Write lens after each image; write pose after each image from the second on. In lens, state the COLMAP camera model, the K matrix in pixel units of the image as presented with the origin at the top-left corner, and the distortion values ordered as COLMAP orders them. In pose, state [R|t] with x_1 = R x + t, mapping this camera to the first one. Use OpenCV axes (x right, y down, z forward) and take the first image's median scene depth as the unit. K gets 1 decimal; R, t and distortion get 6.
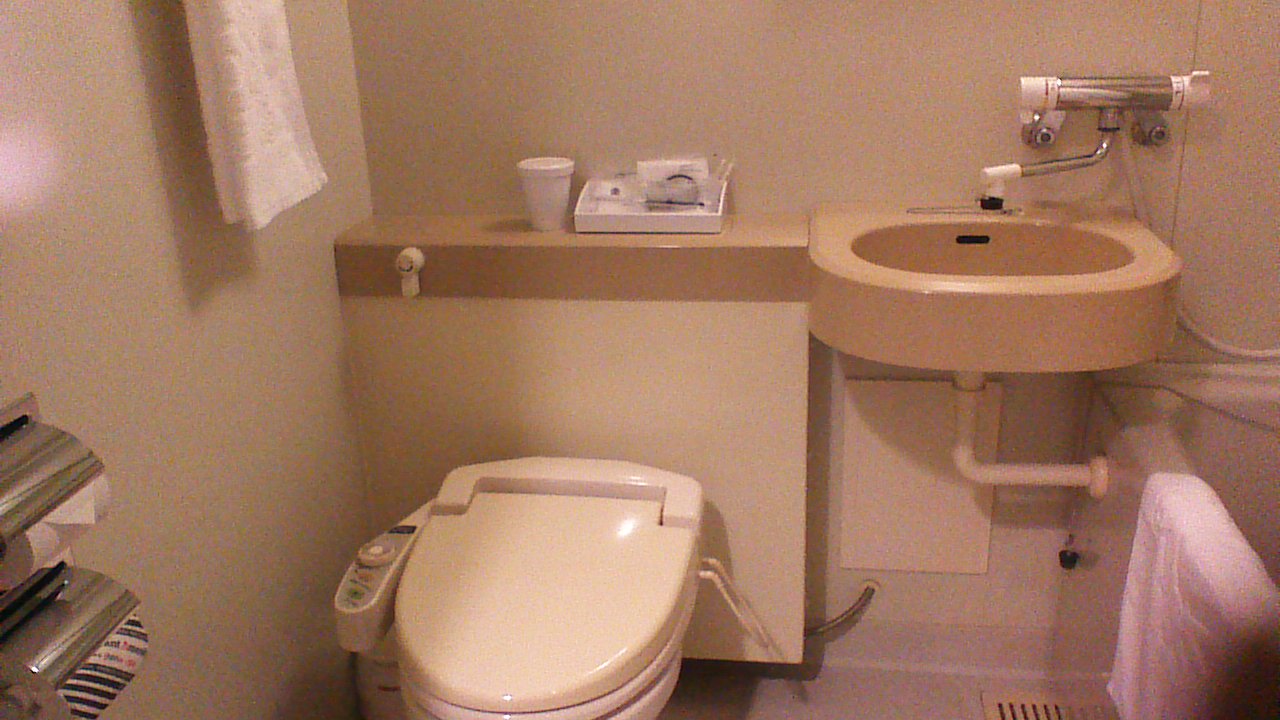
lens RADIAL K [[1123.4, 0, 640.0], [0, 1123.4, 360.0], [0, 0, 1]] dist [-0.011778, -0.007864]
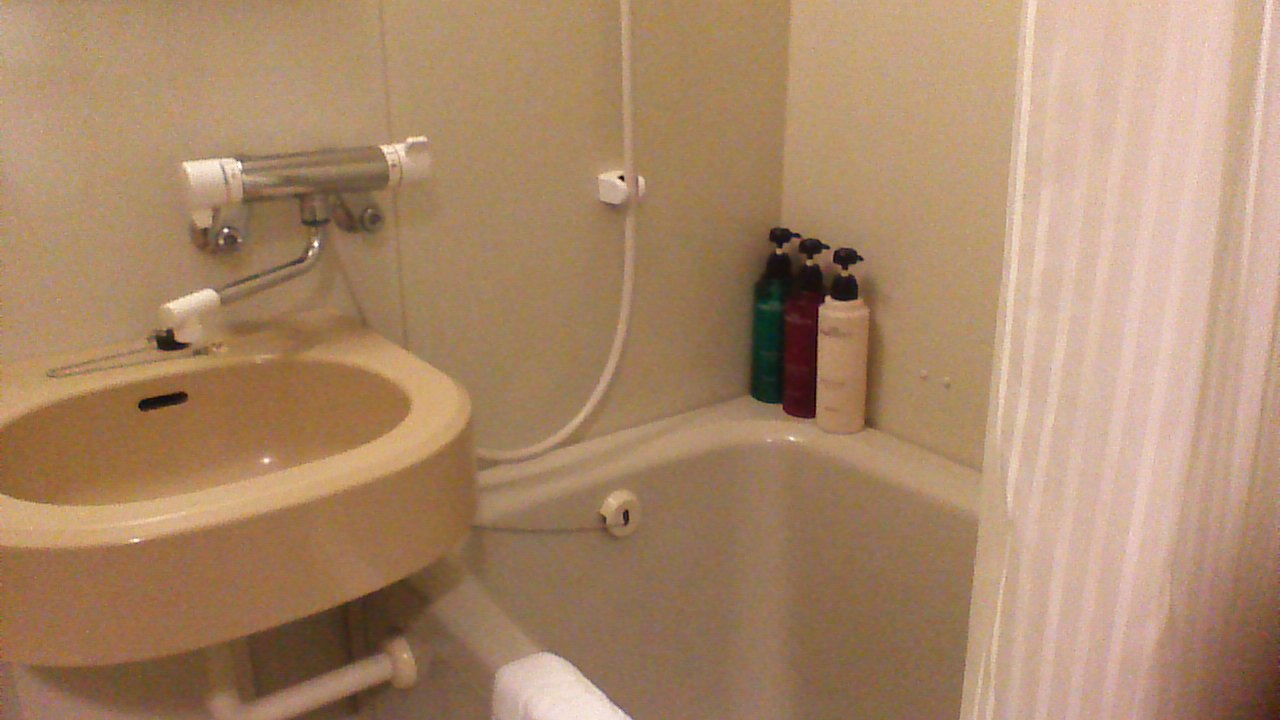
lens RADIAL K [[1123.4, 0, 640.0], [0, 1123.4, 360.0], [0, 0, 1]] dist [-0.011778, -0.007864]
pose [[0.719930, -0.194708, 0.666176, 0.060634], [0.229932, 0.972549, 0.035769, -0.094127], [-0.654853, 0.127423, 0.744937, 0.318574]]
